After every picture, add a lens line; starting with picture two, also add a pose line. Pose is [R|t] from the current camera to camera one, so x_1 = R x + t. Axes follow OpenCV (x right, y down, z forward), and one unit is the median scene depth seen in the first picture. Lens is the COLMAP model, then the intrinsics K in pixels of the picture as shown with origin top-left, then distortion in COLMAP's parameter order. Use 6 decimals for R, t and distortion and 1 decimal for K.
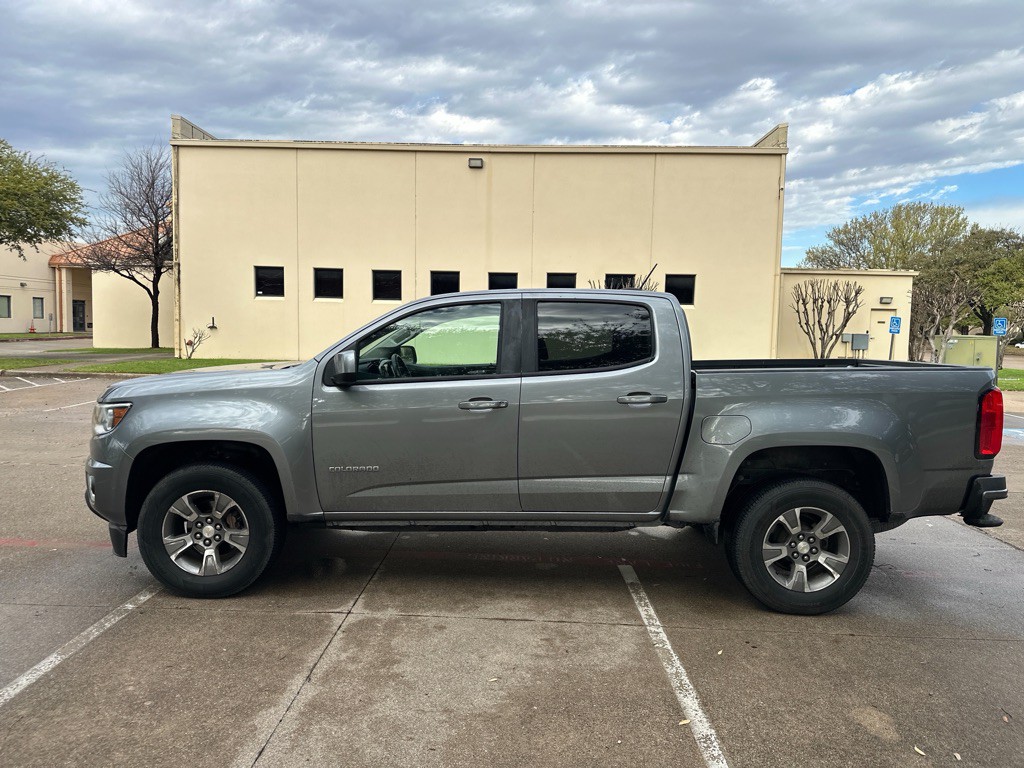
lens RADIAL K [[708.7, 0, 508.4], [0, 708.7, 388.2], [0, 0, 1]] dist [0.035050, -0.043828]
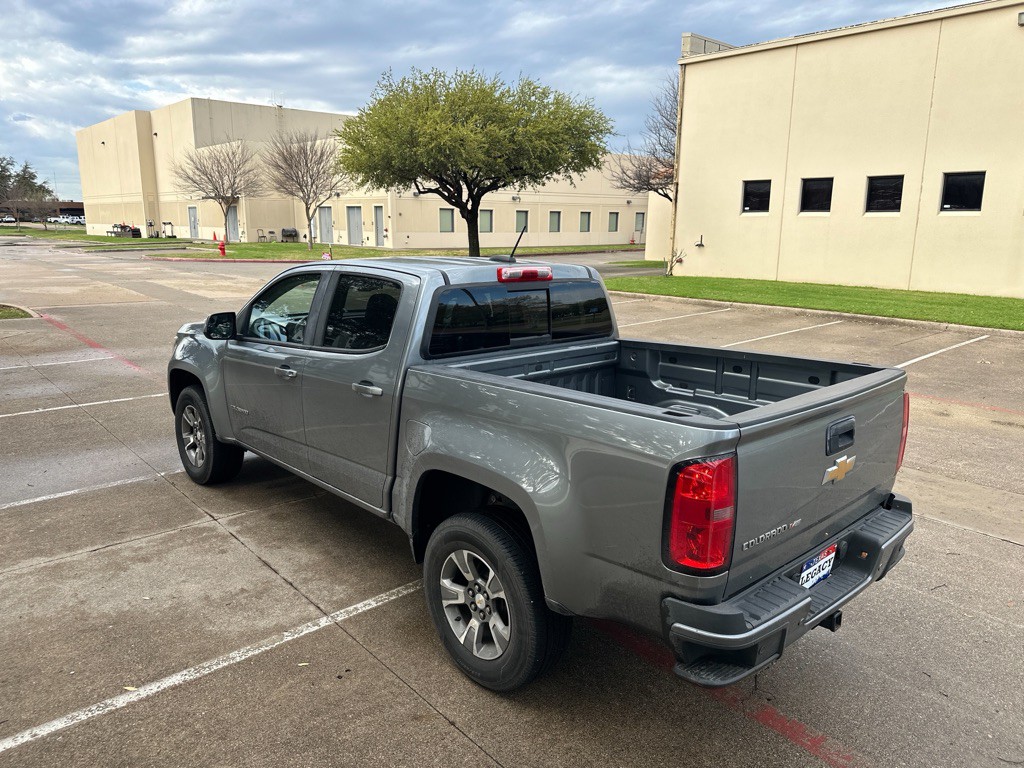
lens RADIAL K [[718.2, 0, 512.0], [0, 718.2, 384.0], [0, 0, 1]] dist [0.032244, -0.038240]
pose [[0.684374, 0.143201, -0.714930, 0.987135], [-0.055905, 0.987943, 0.144371, -0.133821], [0.726985, -0.058836, 0.684128, 0.499210]]
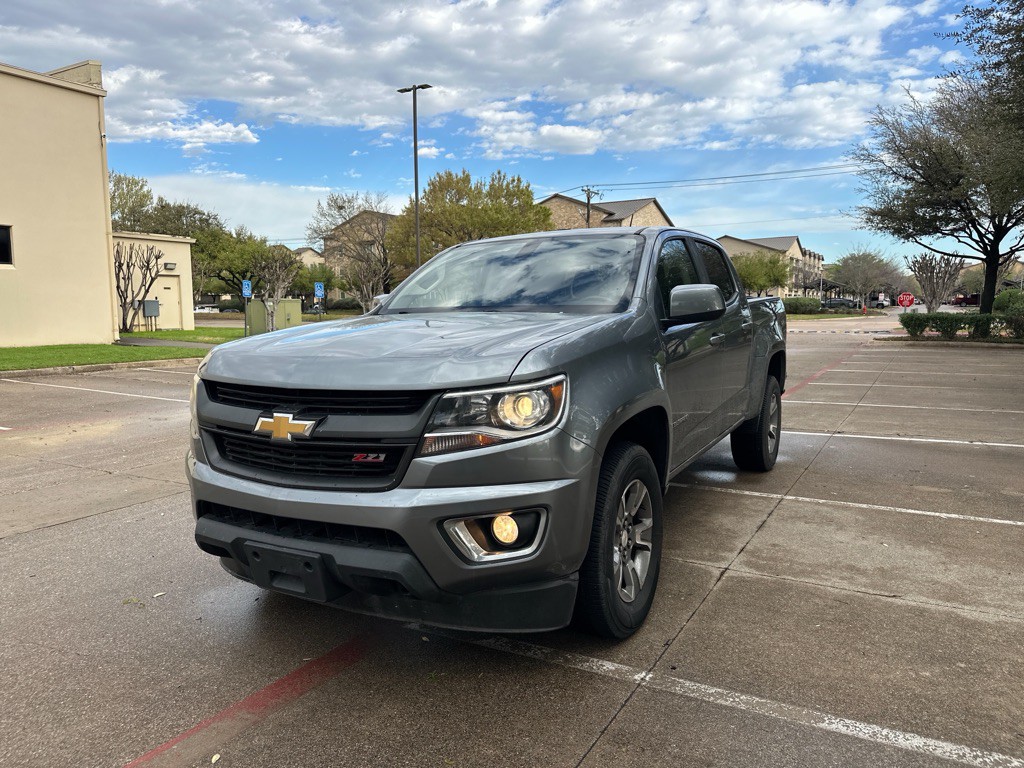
lens RADIAL K [[718.2, 0, 512.0], [0, 718.2, 384.0], [0, 0, 1]] dist [0.032244, -0.038240]
pose [[0.477627, -0.118364, 0.870553, -1.101167], [0.089612, 0.992279, 0.085749, -0.026114], [-0.873981, 0.037056, 0.484546, 0.752936]]
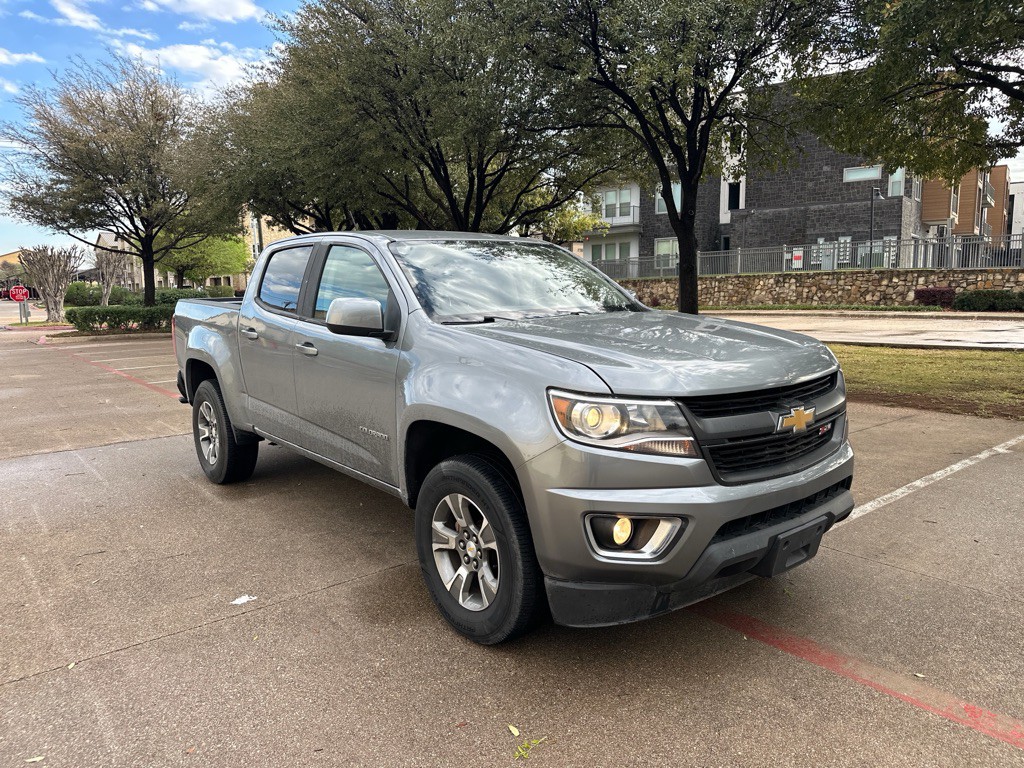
lens RADIAL K [[718.2, 0, 512.0], [0, 718.2, 384.0], [0, 0, 1]] dist [0.032244, -0.038240]
pose [[-0.629337, -0.113574, 0.768788, -1.016811], [0.061770, 0.978823, 0.195167, -0.139385], [-0.774674, 0.170314, -0.608994, 1.855083]]
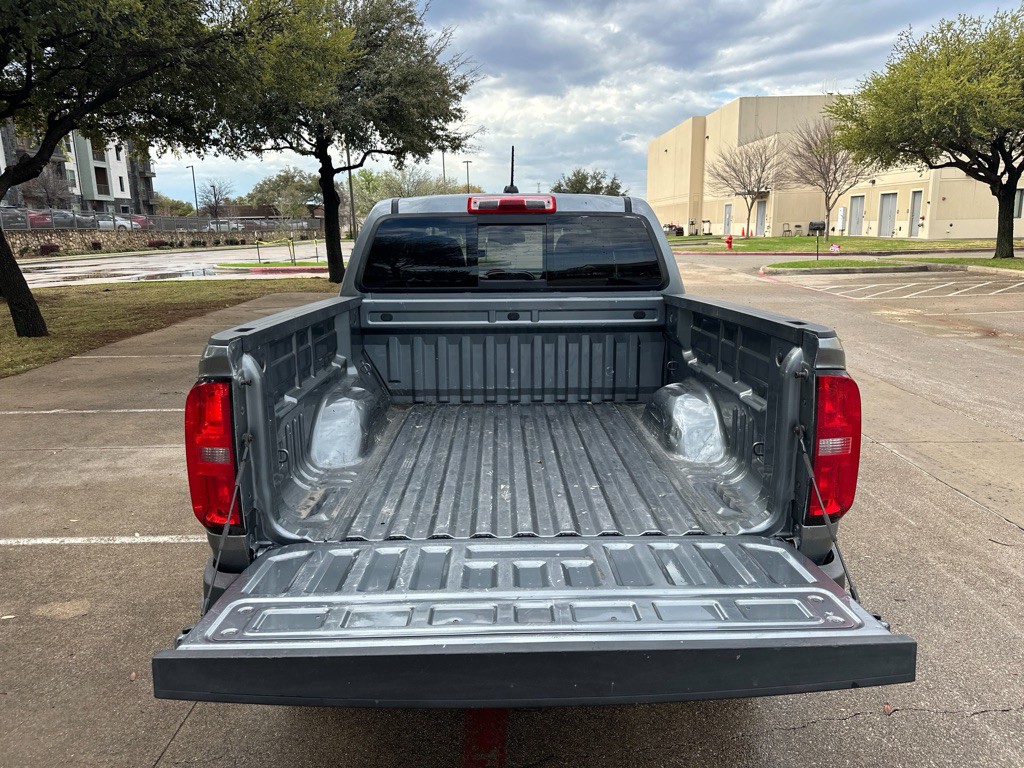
lens RADIAL K [[731.1, 0, 523.1], [0, 731.1, 389.9], [0, 0, 1]] dist [0.042919, -0.066922]
pose [[0.042113, 0.194386, -0.980021, 1.174003], [-0.058954, 0.979665, 0.191782, -0.093238], [0.997372, 0.049700, 0.052716, 1.191599]]
